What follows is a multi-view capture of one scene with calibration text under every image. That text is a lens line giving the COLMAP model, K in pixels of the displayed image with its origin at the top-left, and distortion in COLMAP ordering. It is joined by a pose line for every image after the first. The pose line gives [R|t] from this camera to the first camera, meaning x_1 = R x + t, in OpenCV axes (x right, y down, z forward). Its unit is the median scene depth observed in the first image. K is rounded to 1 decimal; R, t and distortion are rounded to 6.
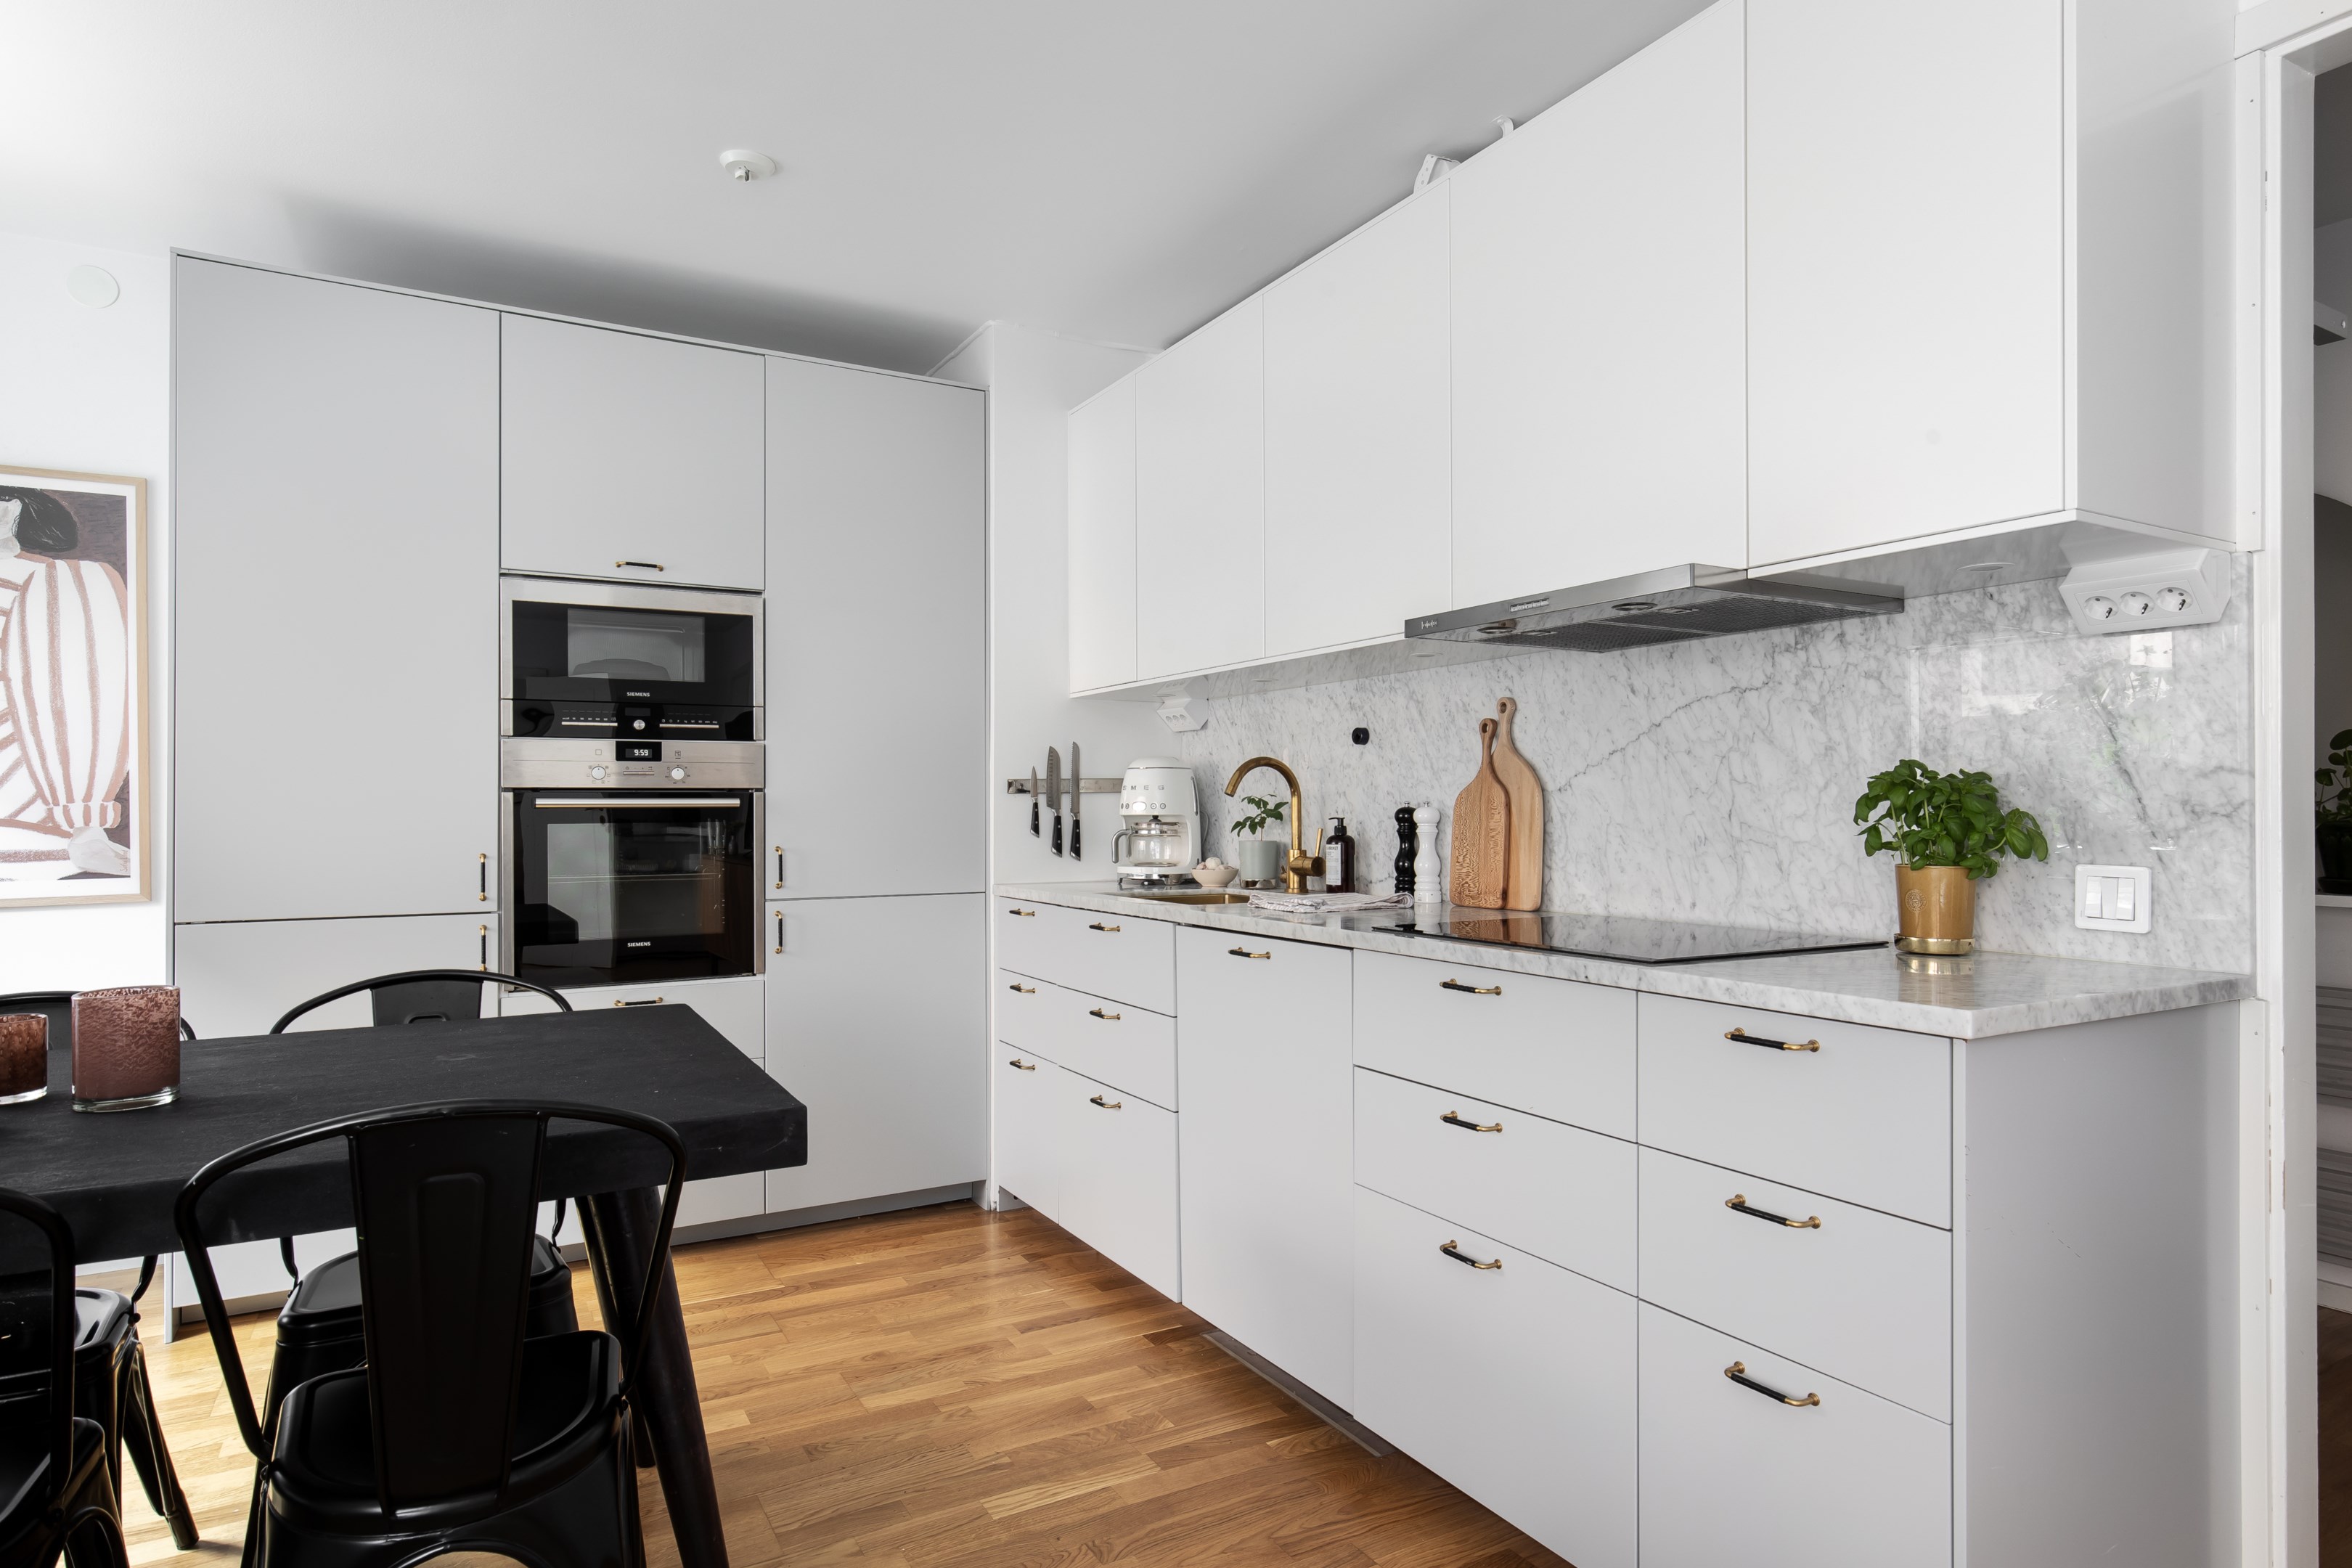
lens RADIAL K [[1295.5, 0, 1175.9], [0, 1295.5, 799.9], [0, 0, 1]] dist [0.005481, -0.000706]
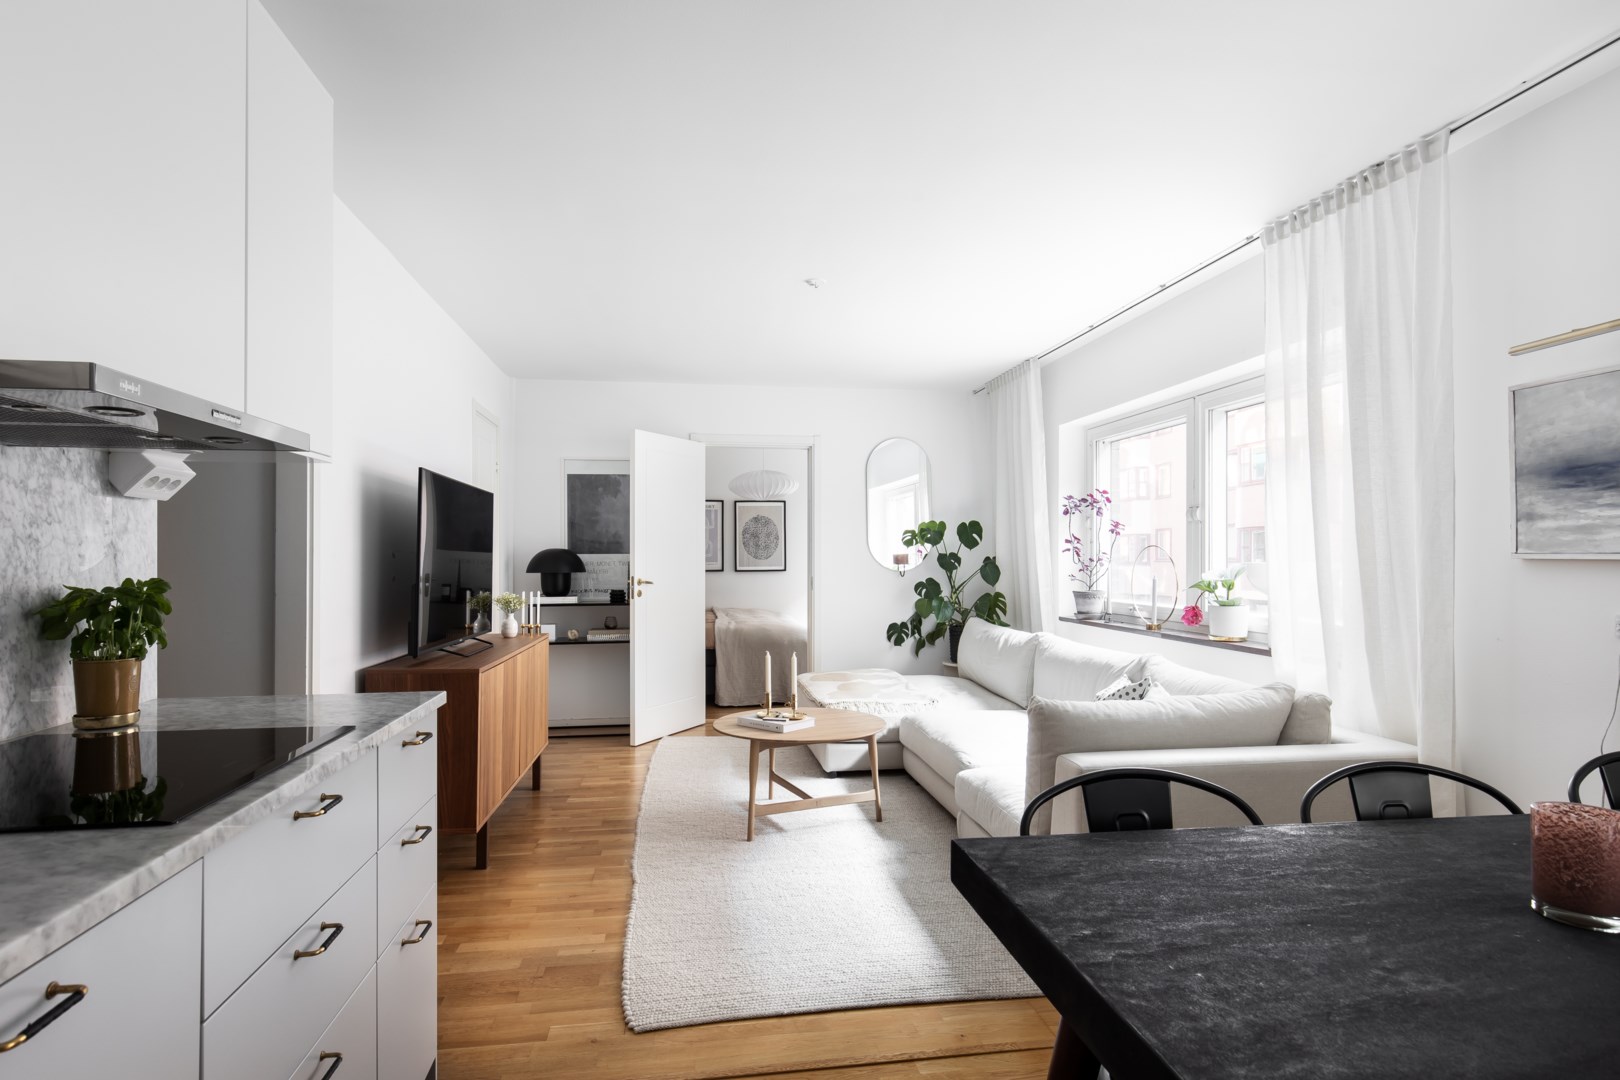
lens RADIAL K [[879.9, 0, 812.3], [0, 879.9, 558.0], [0, 0, 1]] dist [0.003819, 0.001423]
pose [[-0.933526, 0.001409, 0.358507, -0.241321], [-0.000237, 0.999990, -0.004547, -0.028723], [-0.358509, -0.004330, -0.933516, 0.963284]]
